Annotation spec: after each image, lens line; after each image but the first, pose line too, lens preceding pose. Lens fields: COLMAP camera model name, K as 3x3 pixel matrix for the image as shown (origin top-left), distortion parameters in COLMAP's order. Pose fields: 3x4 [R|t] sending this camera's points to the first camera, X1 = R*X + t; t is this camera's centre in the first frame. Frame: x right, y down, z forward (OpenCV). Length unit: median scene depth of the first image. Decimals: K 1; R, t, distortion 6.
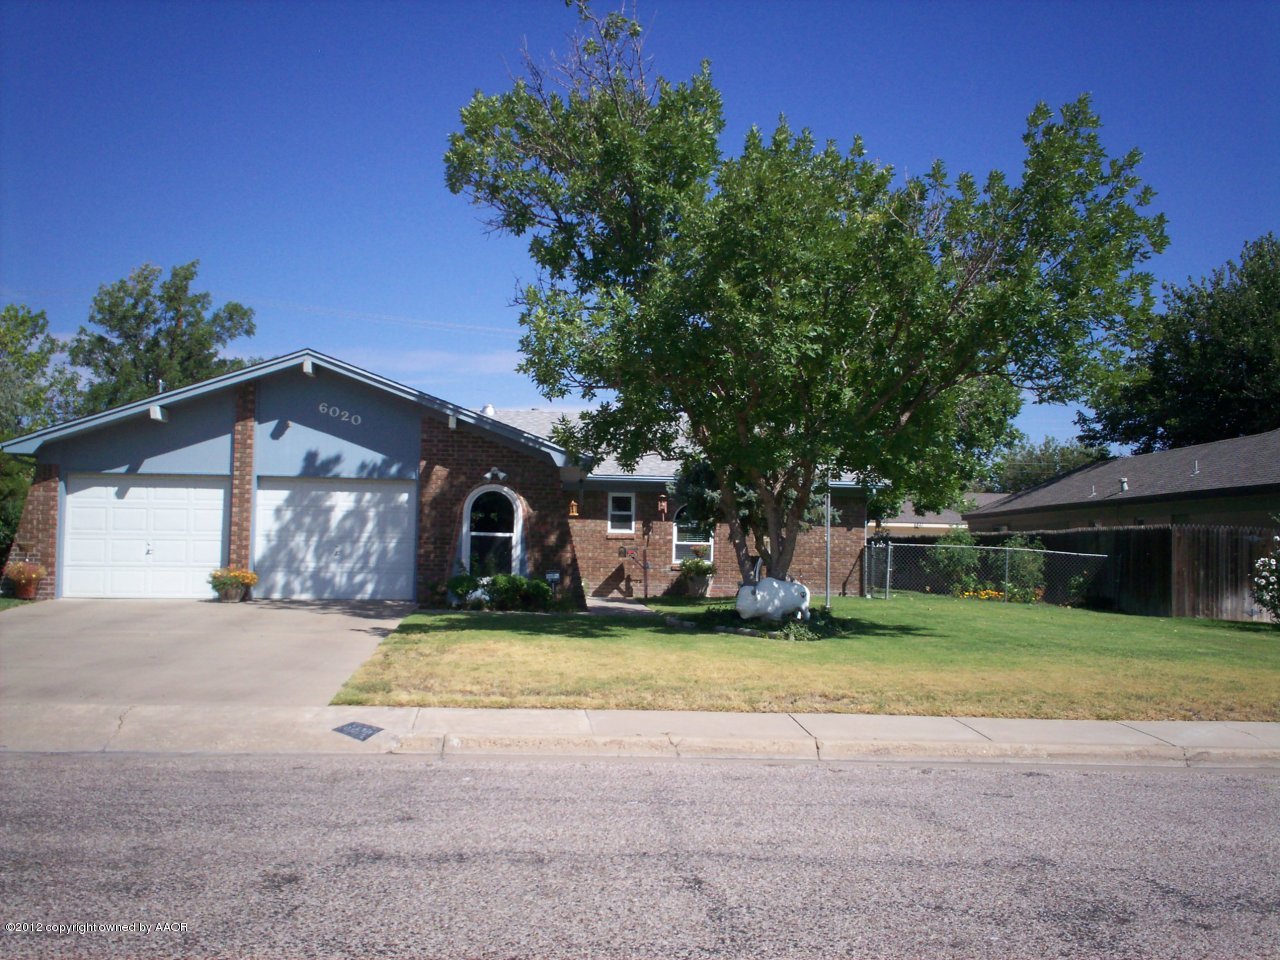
lens RADIAL K [[1353.5, 0, 644.1], [0, 1353.5, 482.4], [0, 0, 1]] dist [0.038084, 0.000000]
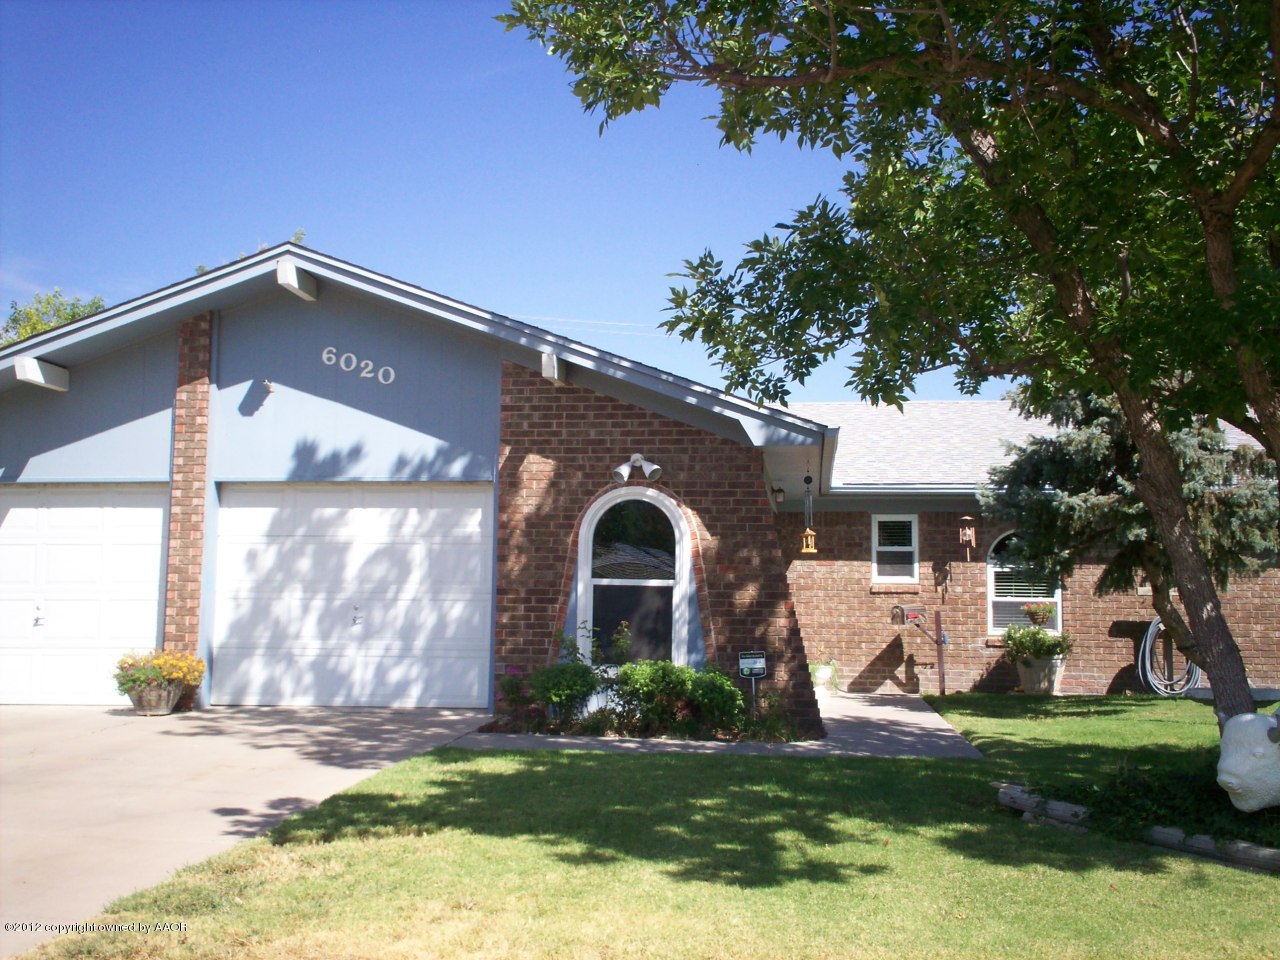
lens RADIAL K [[1353.5, 0, 631.2], [0, 1353.5, 492.0], [0, 0, 1]] dist [0.038084, 0.000000]
pose [[0.975677, -0.027276, -0.217507, 0.000187], [0.018527, 0.998939, -0.042161, 0.025434], [0.218427, 0.037106, 0.975148, 0.494382]]
